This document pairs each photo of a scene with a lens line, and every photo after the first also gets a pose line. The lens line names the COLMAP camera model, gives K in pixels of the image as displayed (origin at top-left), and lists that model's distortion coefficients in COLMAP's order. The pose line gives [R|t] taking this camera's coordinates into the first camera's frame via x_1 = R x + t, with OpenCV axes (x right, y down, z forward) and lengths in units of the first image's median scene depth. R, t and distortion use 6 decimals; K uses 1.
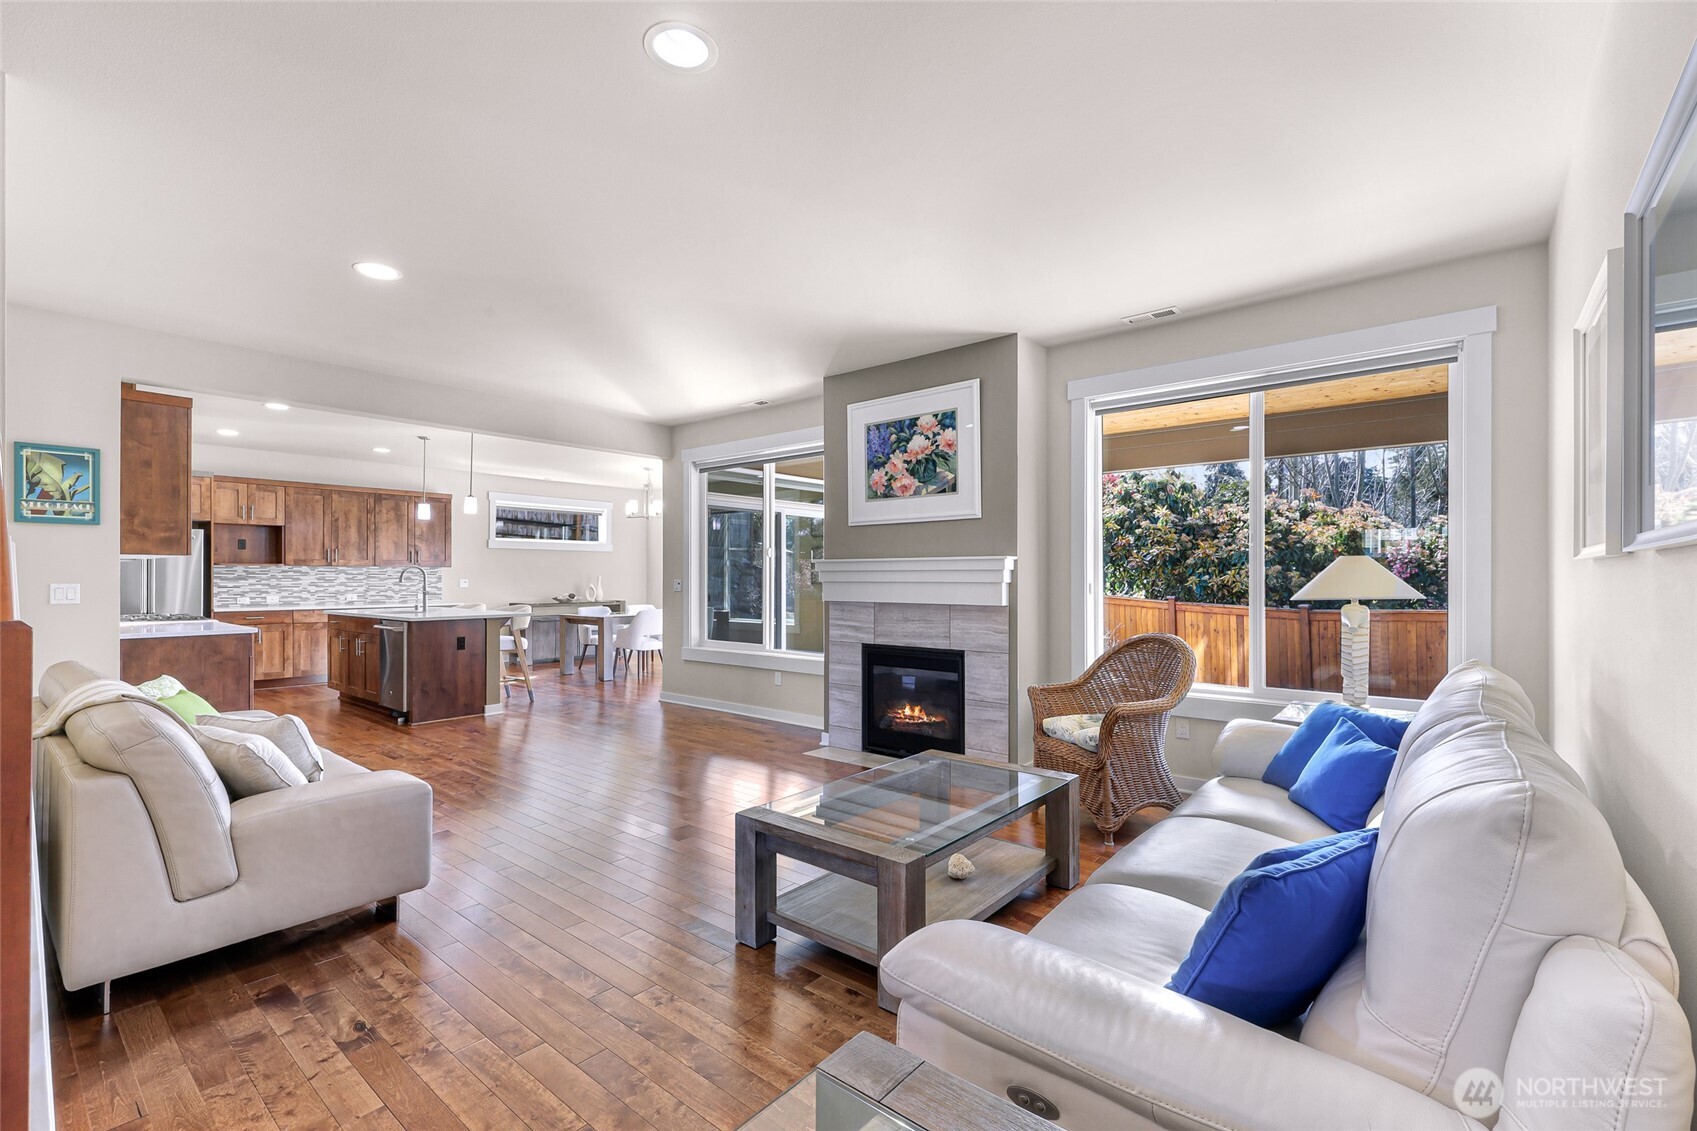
lens RADIAL K [[738.0, 0, 844.9], [0, 738.0, 578.8], [0, 0, 1]] dist [0.001932, -0.001399]
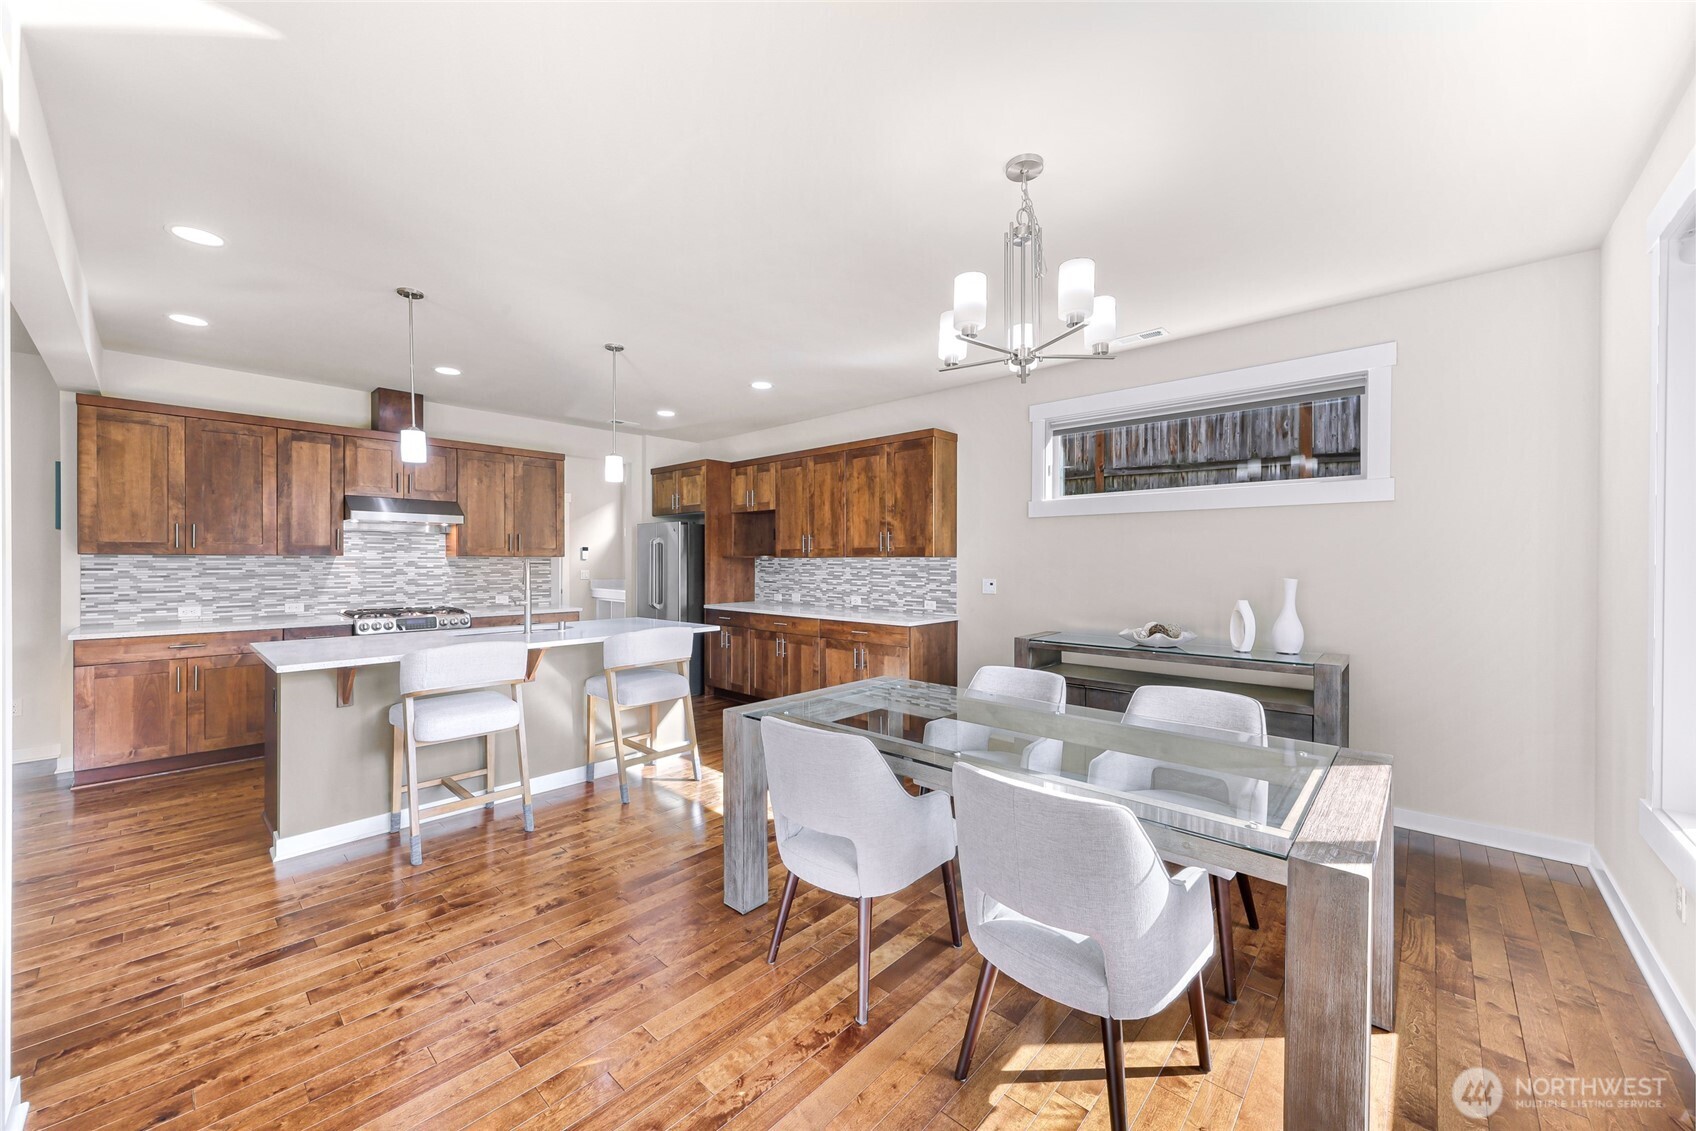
lens RADIAL K [[635.3, 0, 835.3], [0, 635.3, 561.6], [0, 0, 1]] dist [-0.003500, -0.000478]
pose [[-0.061483, 0.000151, -0.998108, -0.051063], [-0.005240, 0.999986, 0.000474, -0.013689], [0.998094, 0.005259, -0.061482, 1.082794]]
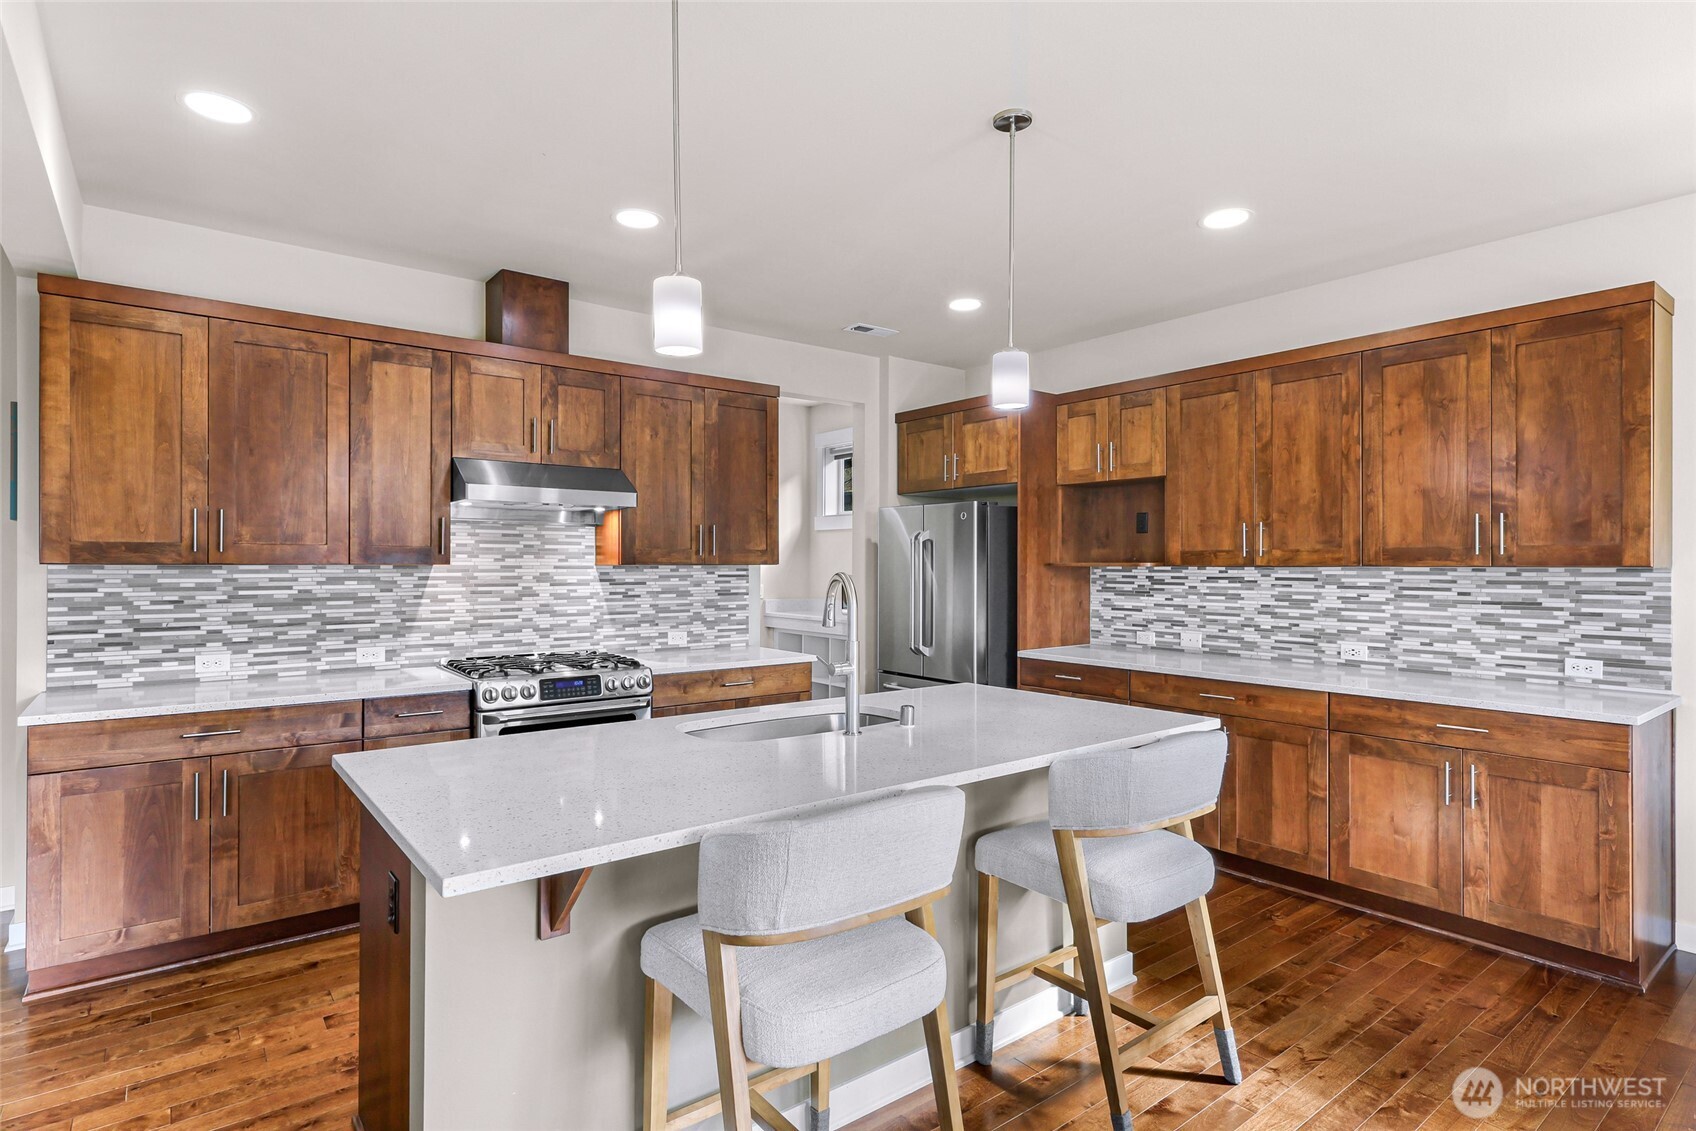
lens RADIAL K [[864.7, 0, 831.5], [0, 864.7, 560.0], [0, 0, 1]] dist [-0.001206, -0.001245]
pose [[-0.223969, -0.006131, -0.974577, -0.204897], [-0.004900, 0.999975, -0.005164, -0.017348], [0.974584, 0.003619, -0.223993, 0.897391]]
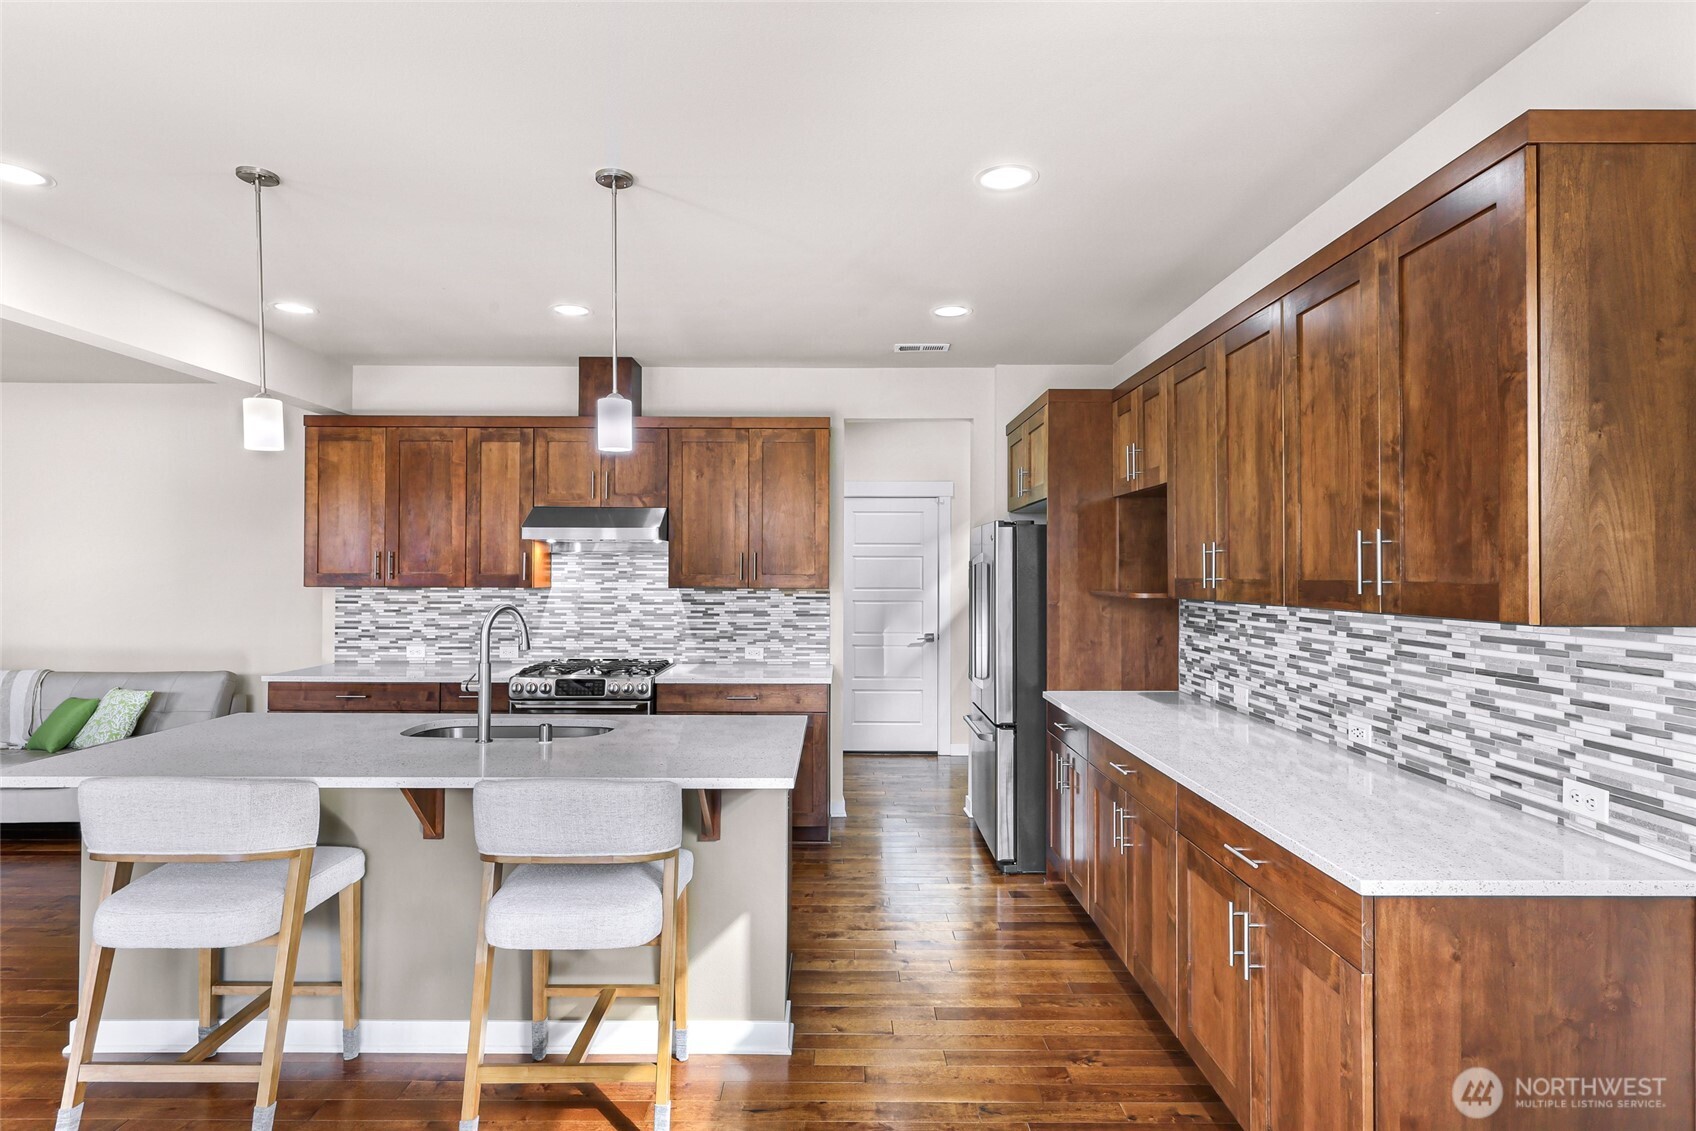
lens RADIAL K [[864.7, 0, 829.2], [0, 864.7, 560.2], [0, 0, 1]] dist [-0.001206, -0.001245]
pose [[-0.771415, -0.012253, -0.636215, -0.369016], [-0.006002, 0.999910, -0.011979, -0.028882], [0.636305, -0.005422, -0.771419, 1.180788]]
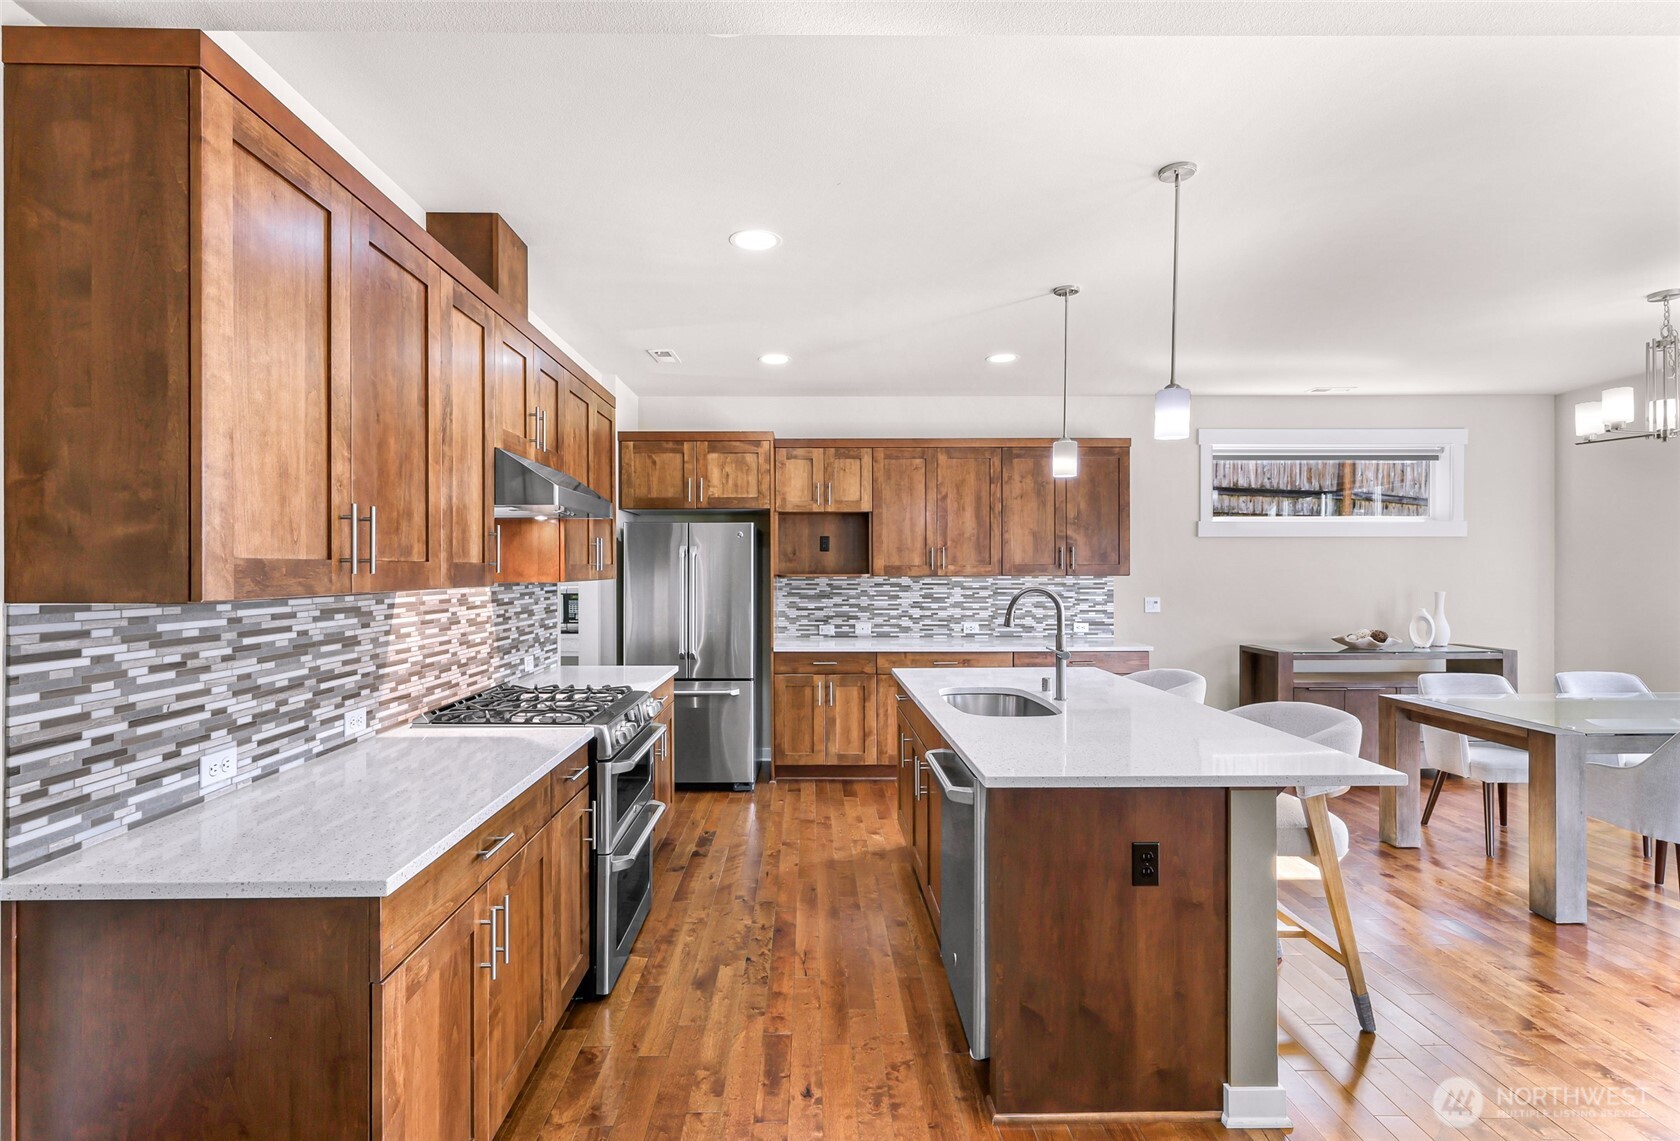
lens RADIAL K [[819.0, 0, 808.4], [0, 819.0, 568.3], [0, 0, 1]] dist [0.002703, -0.002158]
pose [[0.641751, -0.002669, -0.766908, -0.262204], [0.001216, 0.999996, -0.002463, -0.022405], [0.766912, 0.000648, 0.641752, 0.507486]]
